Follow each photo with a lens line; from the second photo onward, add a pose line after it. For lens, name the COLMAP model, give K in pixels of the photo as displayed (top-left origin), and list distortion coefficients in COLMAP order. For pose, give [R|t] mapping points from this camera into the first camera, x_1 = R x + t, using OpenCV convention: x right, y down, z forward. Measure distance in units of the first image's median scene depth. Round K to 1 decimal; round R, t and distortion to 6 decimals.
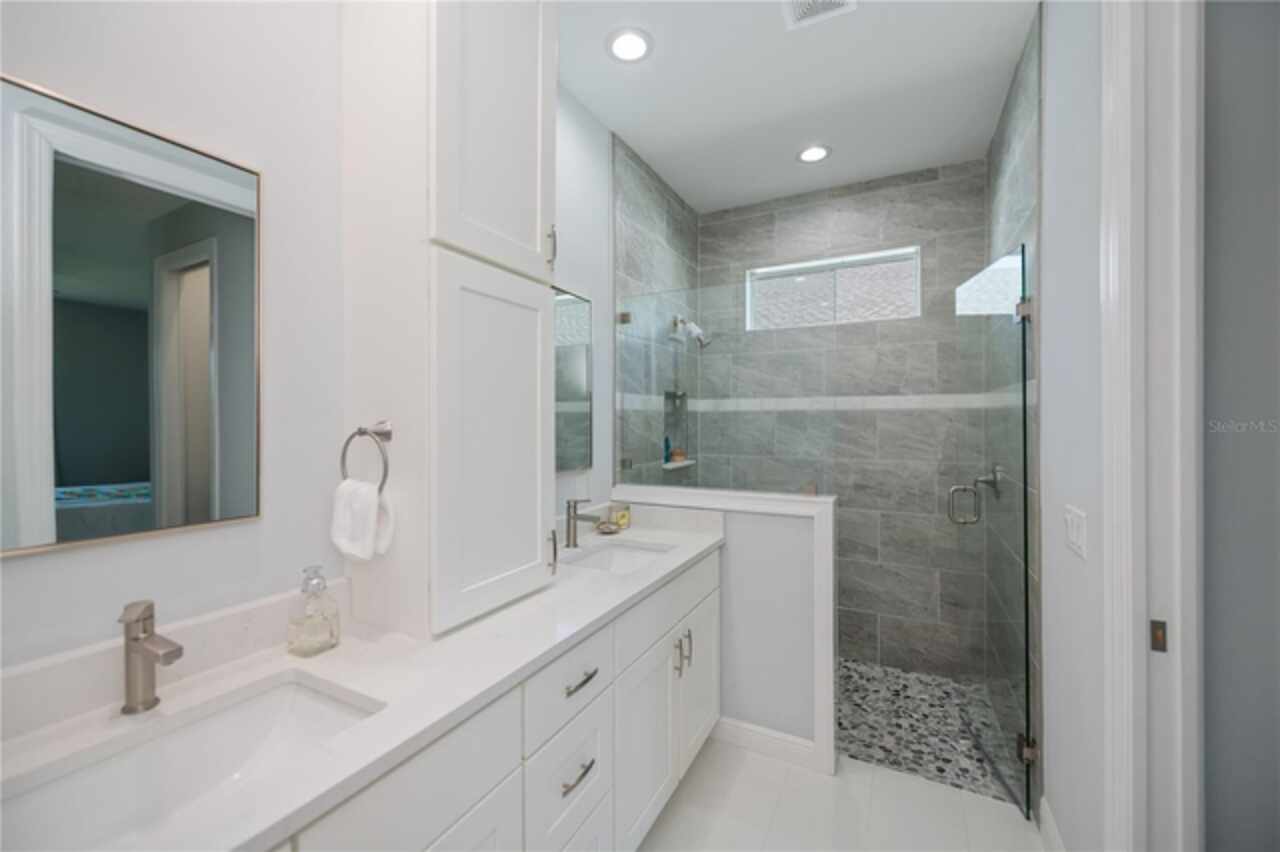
lens RADIAL K [[504.3, 0, 638.2], [0, 504.3, 420.6], [0, 0, 1]] dist [0.008284, -0.020866]
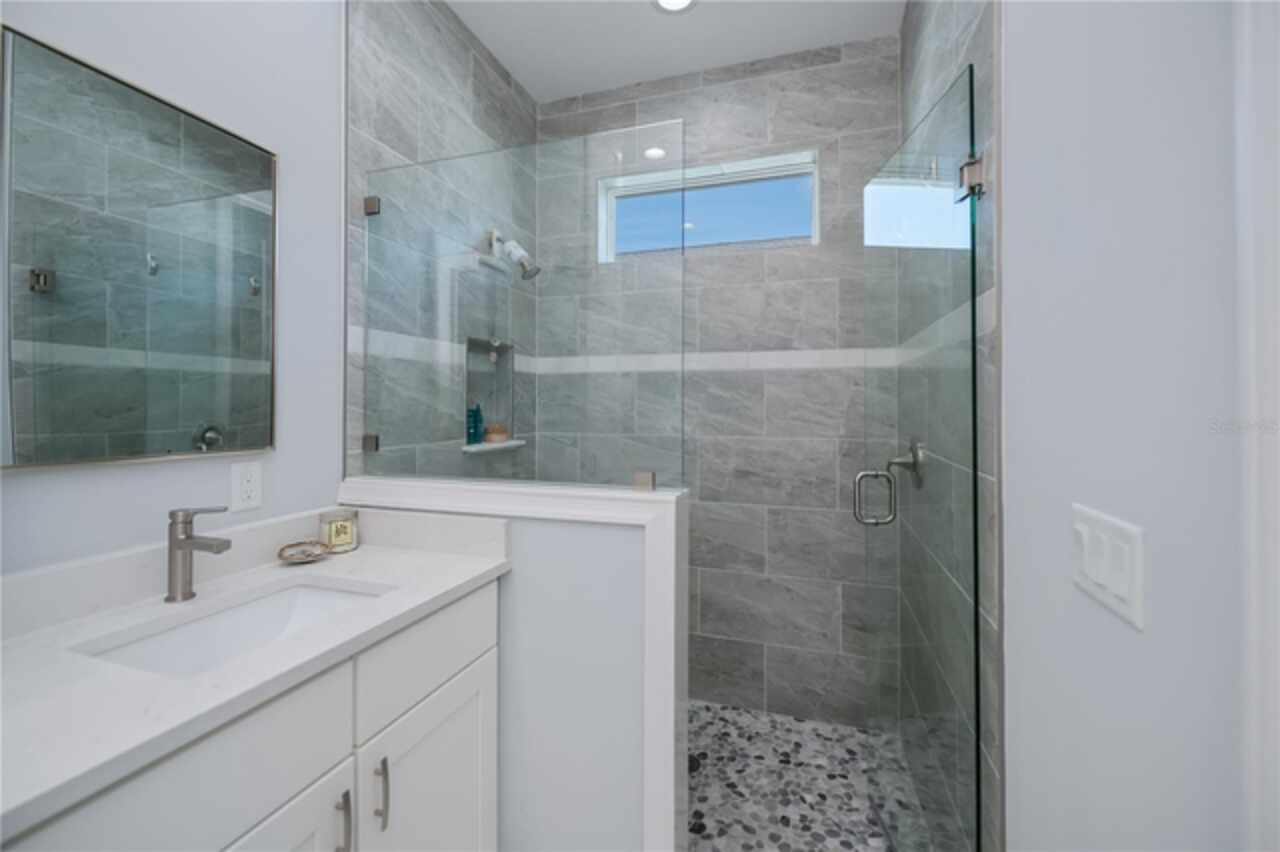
lens RADIAL K [[513.2, 0, 636.8], [0, 513.2, 407.8], [0, 0, 1]] dist [-0.008955, -0.000721]
pose [[0.988123, 0.003828, 0.153615, 0.178463], [-0.003571, 0.999992, -0.001953, 0.038208], [-0.153621, 0.001382, 0.988129, 0.293339]]
